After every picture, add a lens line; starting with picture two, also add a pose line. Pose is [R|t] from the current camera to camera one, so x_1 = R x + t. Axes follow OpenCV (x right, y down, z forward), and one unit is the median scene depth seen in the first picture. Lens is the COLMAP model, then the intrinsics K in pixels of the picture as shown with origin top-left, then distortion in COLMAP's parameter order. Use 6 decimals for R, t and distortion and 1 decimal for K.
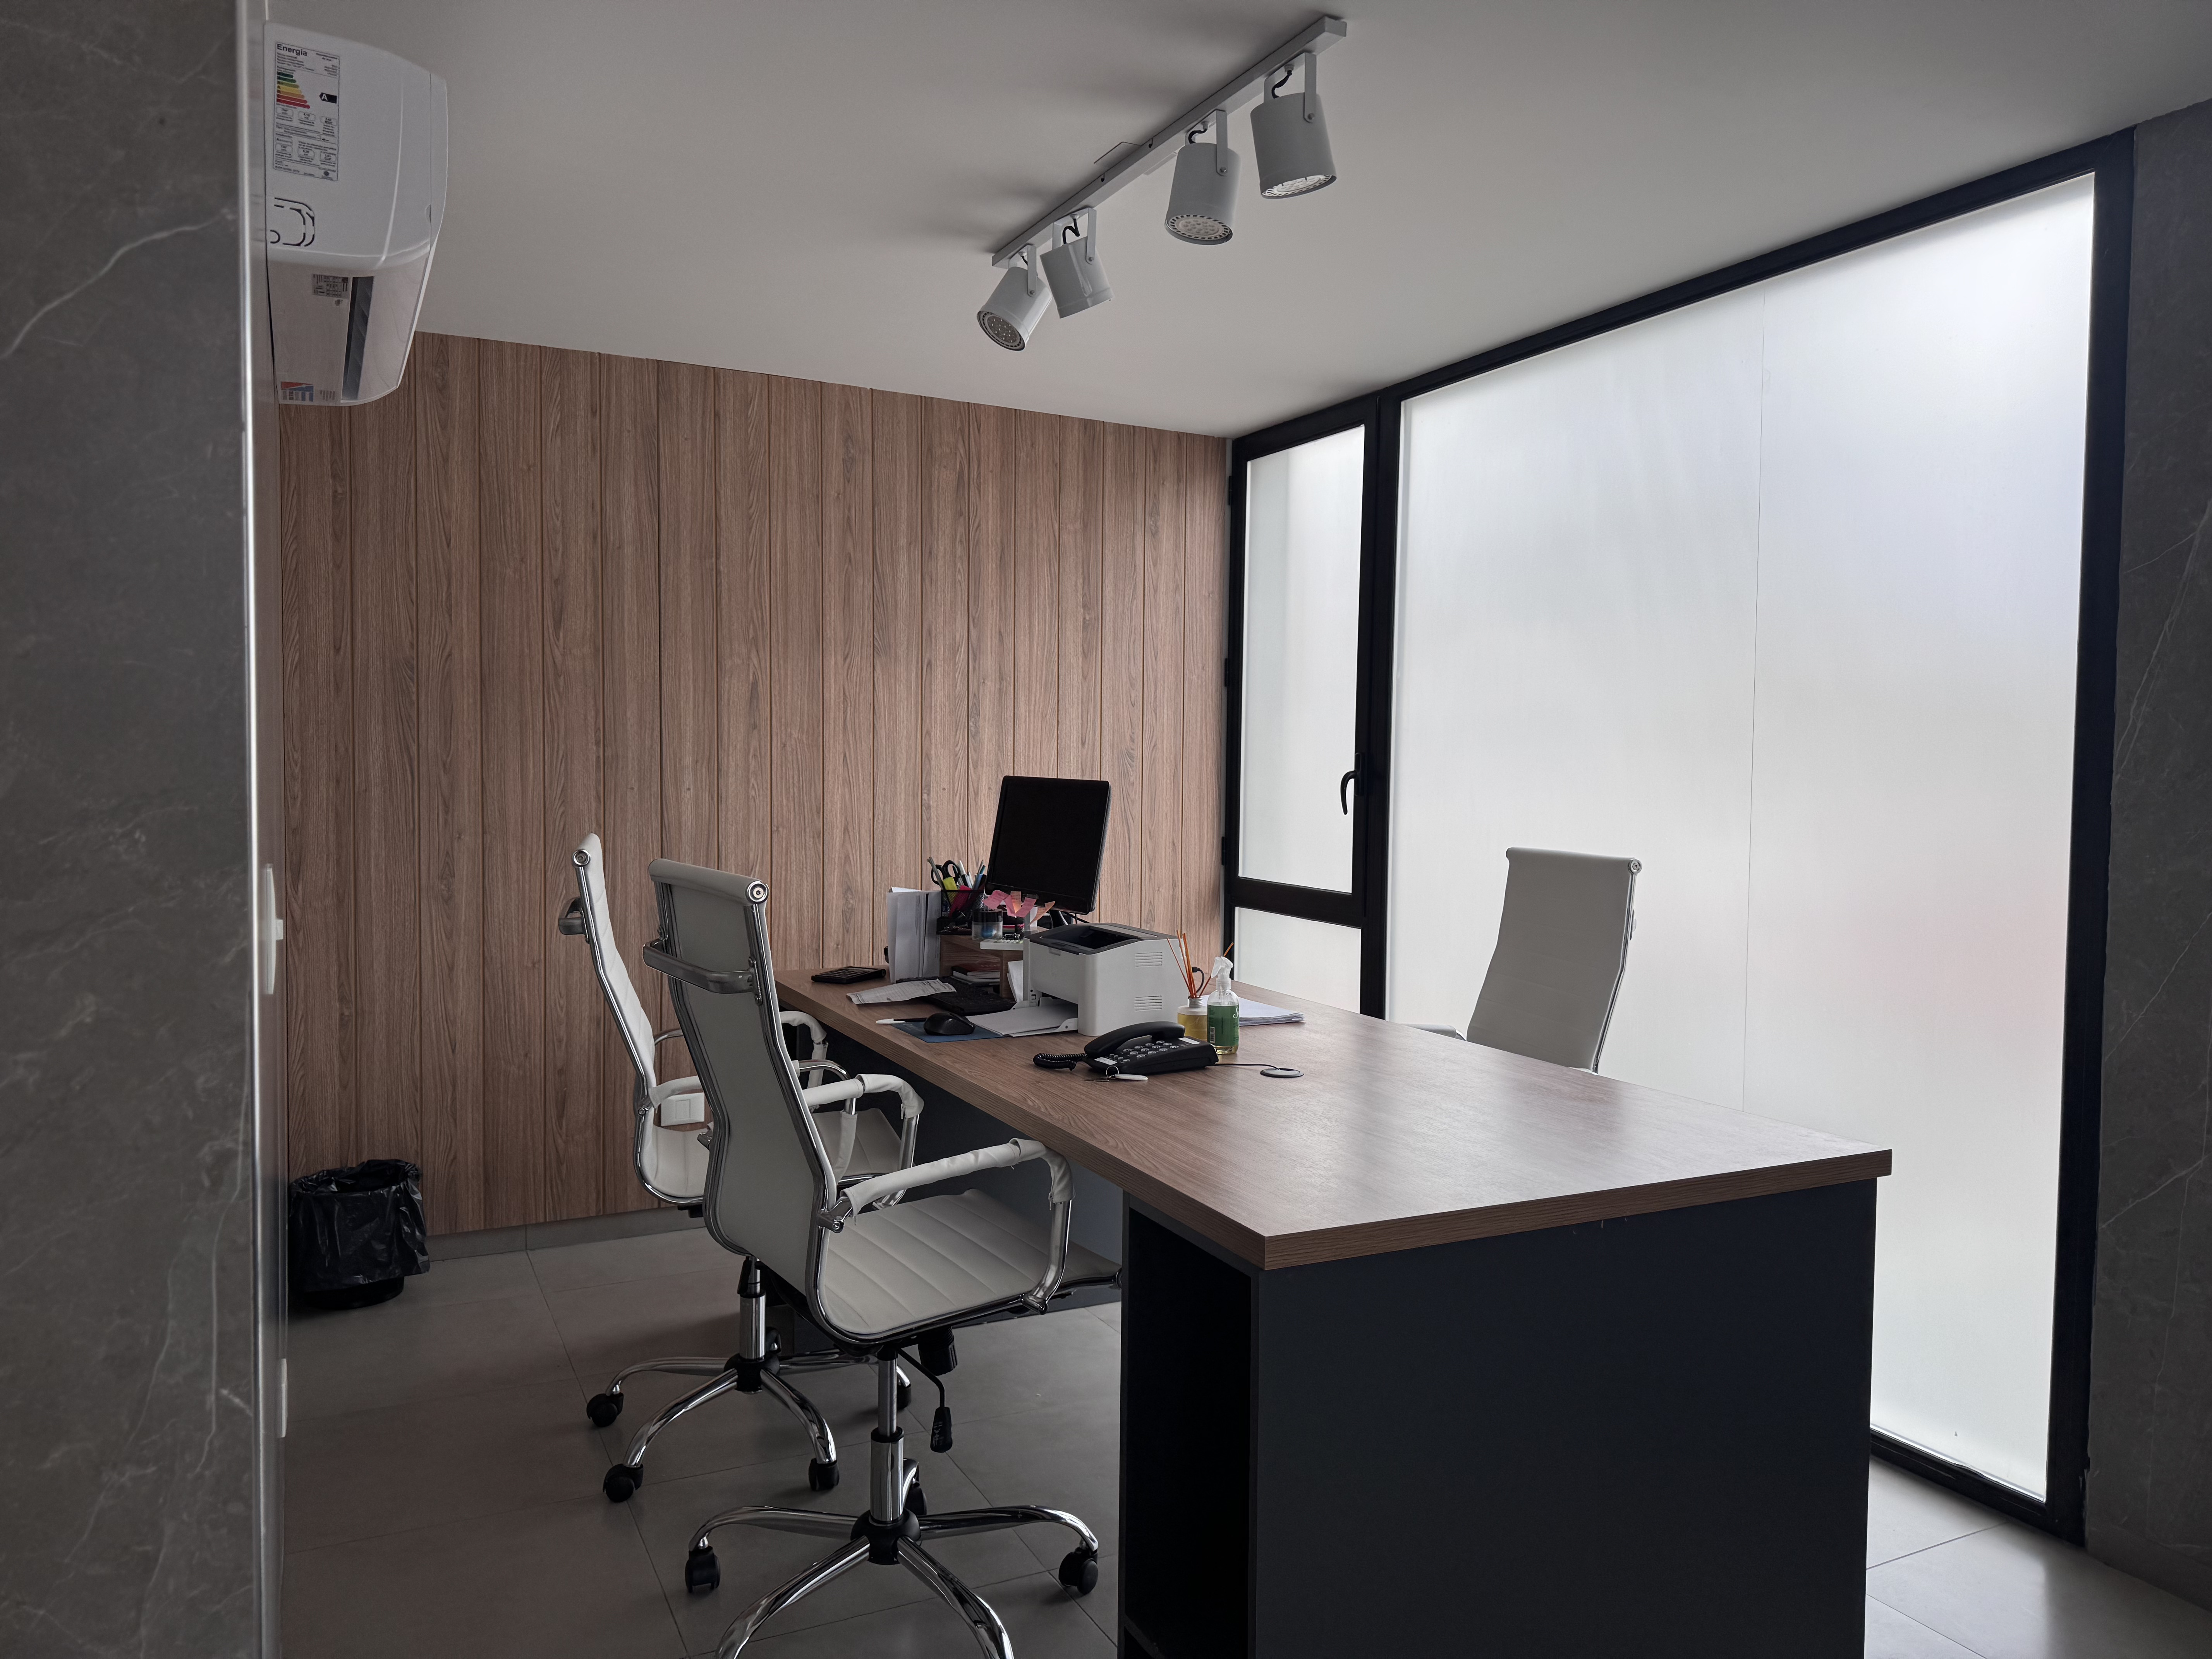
lens RADIAL K [[1533.1, 0, 1105.7], [0, 1533.1, 832.2], [0, 0, 1]] dist [0.007582, -0.015579]
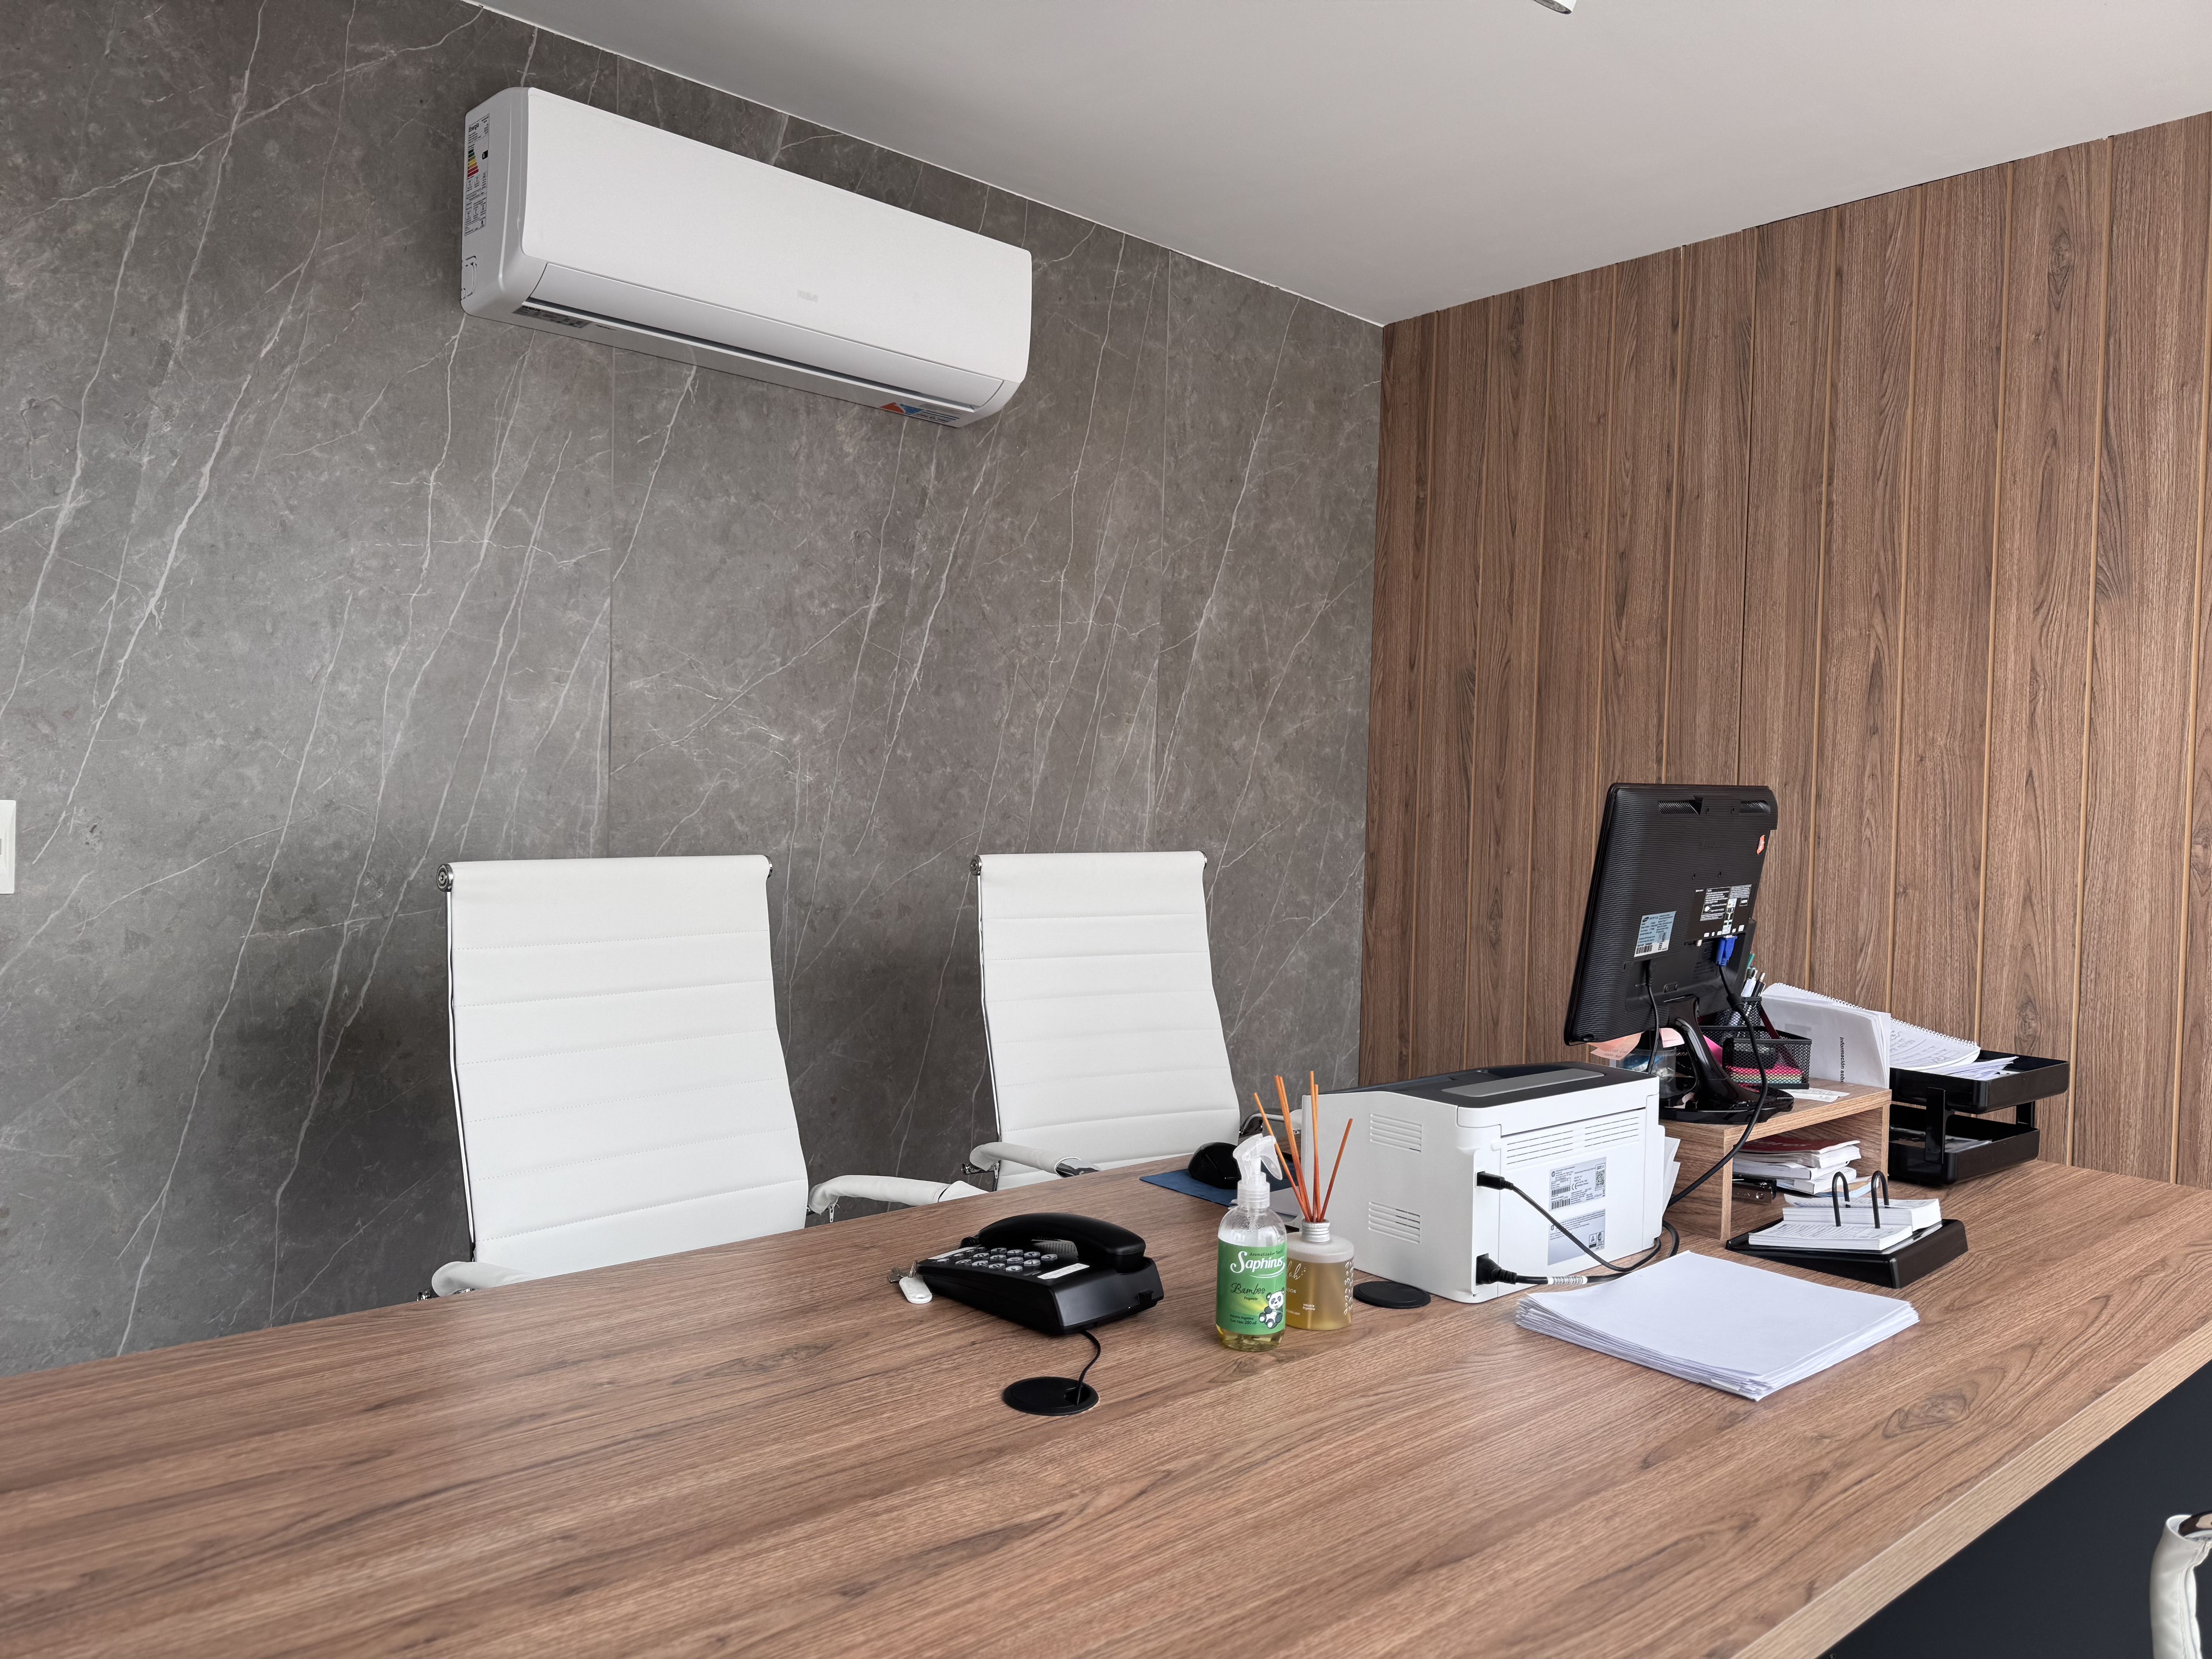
lens RADIAL K [[1533.1, 0, 1102.7], [0, 1533.1, 827.6], [0, 0, 1]] dist [0.007582, -0.015579]
pose [[0.235969, 0.016353, -0.971623, 0.336673], [-0.065141, 0.997876, 0.000975, -0.007205], [0.969575, 0.063062, 0.236533, 0.547209]]
